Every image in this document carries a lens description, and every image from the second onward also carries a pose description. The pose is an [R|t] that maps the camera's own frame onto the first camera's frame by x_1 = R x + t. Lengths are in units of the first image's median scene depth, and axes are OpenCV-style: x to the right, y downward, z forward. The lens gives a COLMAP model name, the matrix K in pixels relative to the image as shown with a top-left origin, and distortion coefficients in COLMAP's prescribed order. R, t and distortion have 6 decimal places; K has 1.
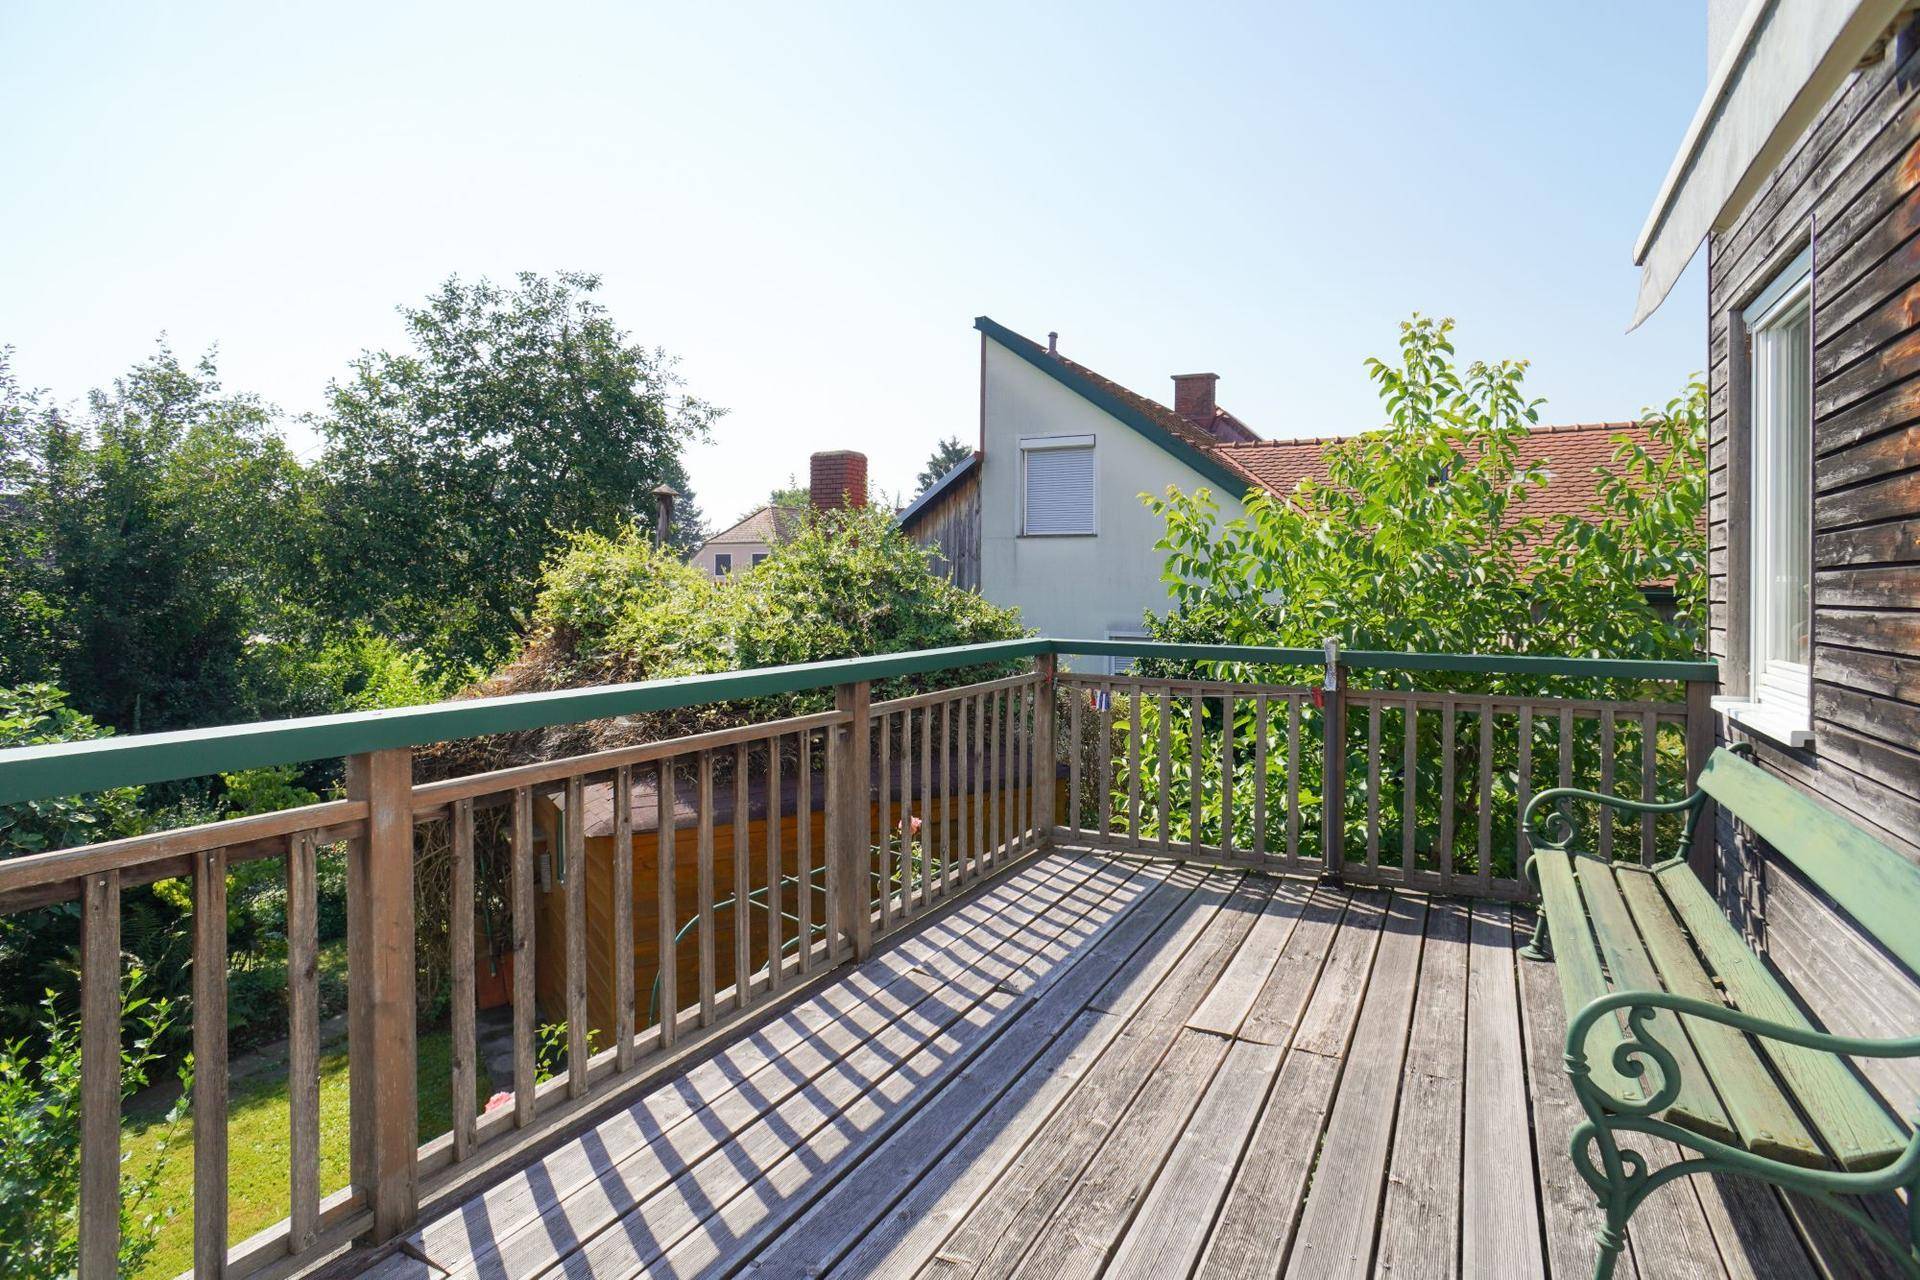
lens RADIAL K [[1052.8, 0, 962.0], [0, 1052.8, 630.2], [0, 0, 1]] dist [-0.081560, 0.051701]
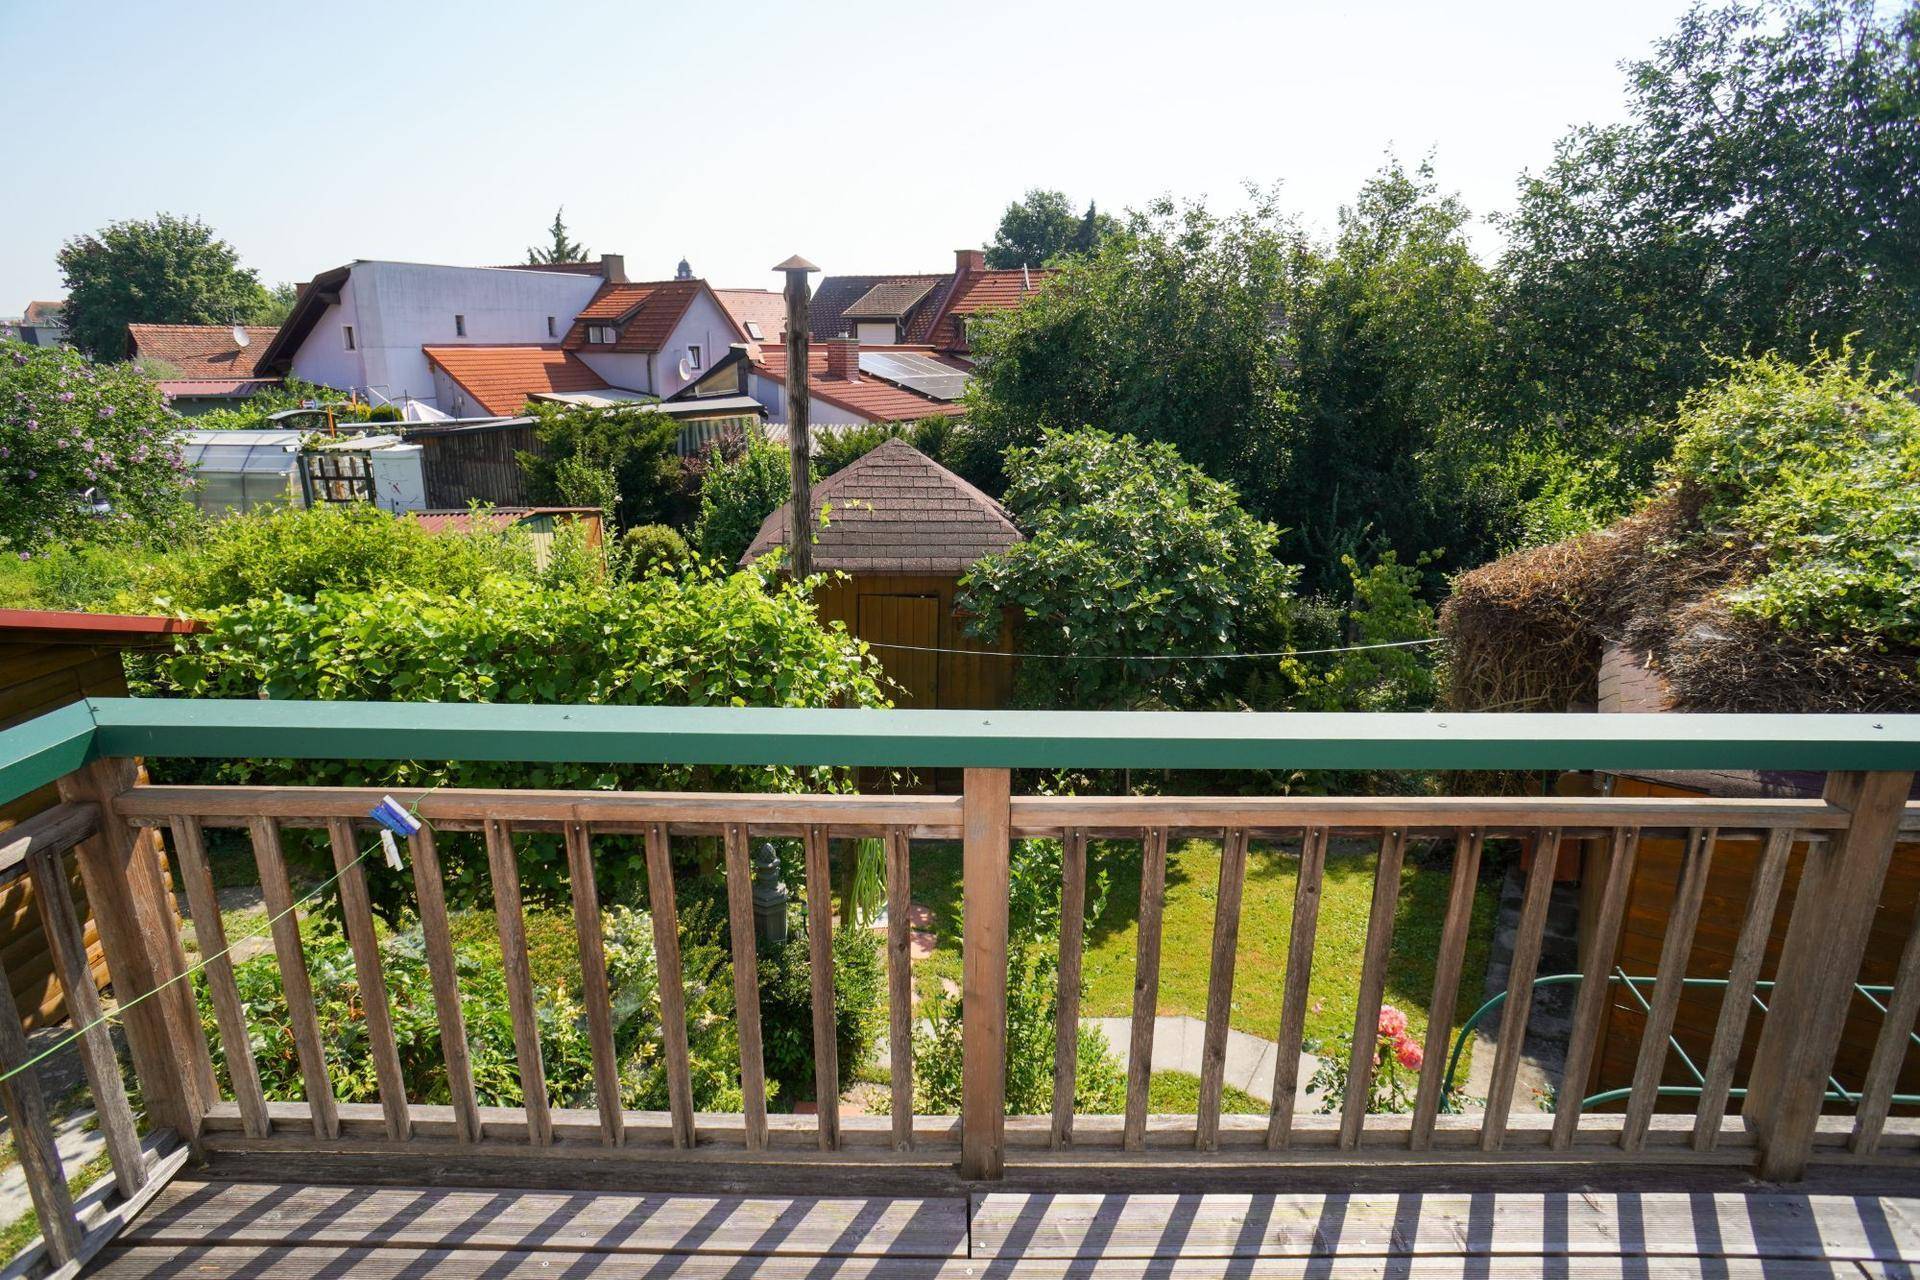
lens RADIAL K [[1015.8, 0, 967.4], [0, 1015.8, 656.2], [0, 0, 1]] dist [-0.077648, 0.043161]
pose [[0.434763, 0.258424, -0.862669, 0.045516], [-0.029783, 0.961544, 0.273033, -0.049976], [0.900052, -0.093012, 0.425740, 0.128232]]
